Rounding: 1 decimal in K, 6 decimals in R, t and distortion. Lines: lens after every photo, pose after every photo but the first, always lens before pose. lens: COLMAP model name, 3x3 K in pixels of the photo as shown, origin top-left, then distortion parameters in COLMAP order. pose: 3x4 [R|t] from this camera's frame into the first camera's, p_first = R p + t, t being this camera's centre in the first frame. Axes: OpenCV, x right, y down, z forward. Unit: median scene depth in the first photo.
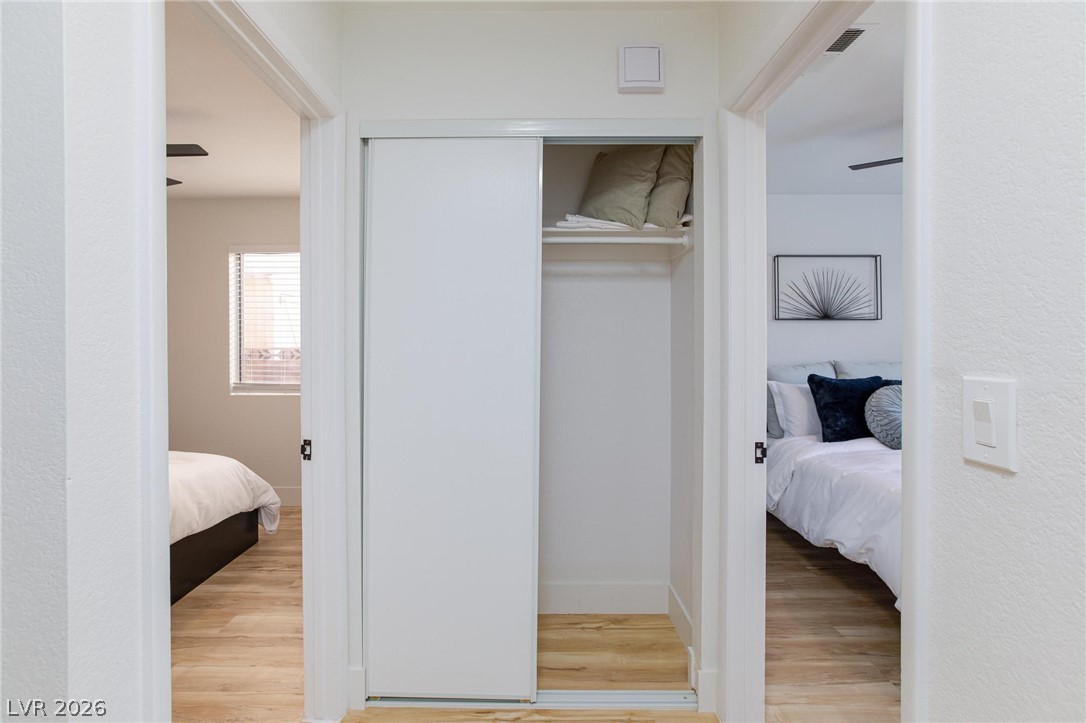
lens RADIAL K [[497.6, 0, 530.9], [0, 497.6, 340.6], [0, 0, 1]] dist [-0.018041, 0.009997]
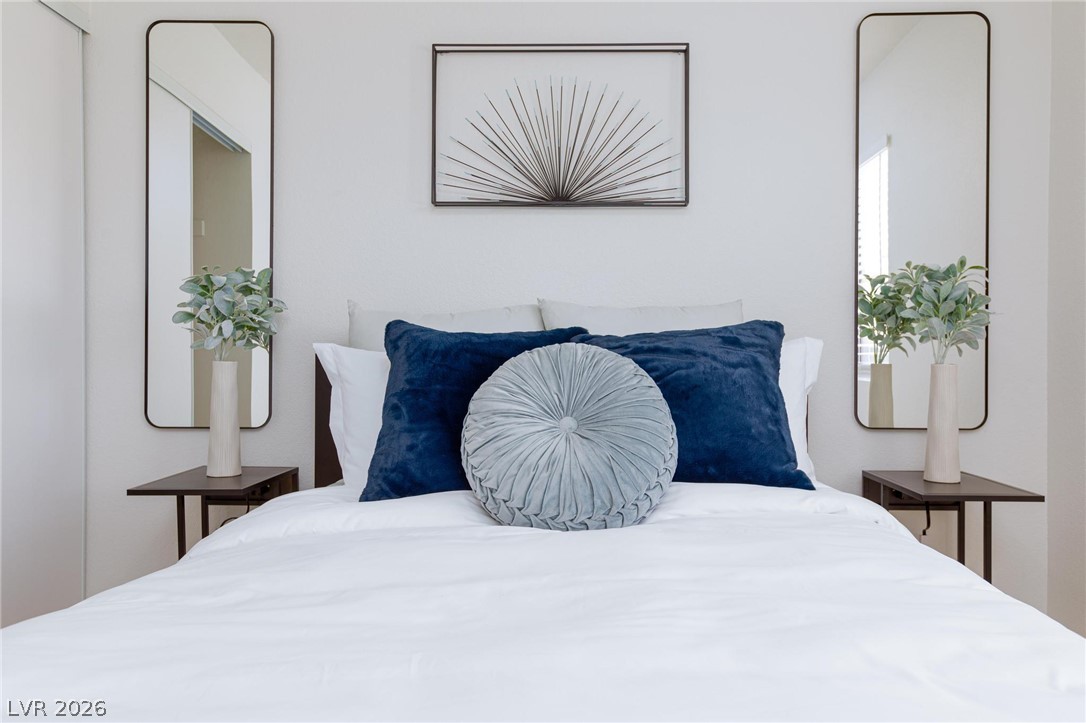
lens RADIAL K [[771.5, 0, 539.1], [0, 771.5, 362.0], [0, 0, 1]] dist [-0.032353, 0.000541]
pose [[0.999845, 0.000723, -0.017610, 0.735091], [-0.000566, 0.999960, 0.008949, 0.099944], [0.017616, -0.008938, 0.999805, 0.455329]]
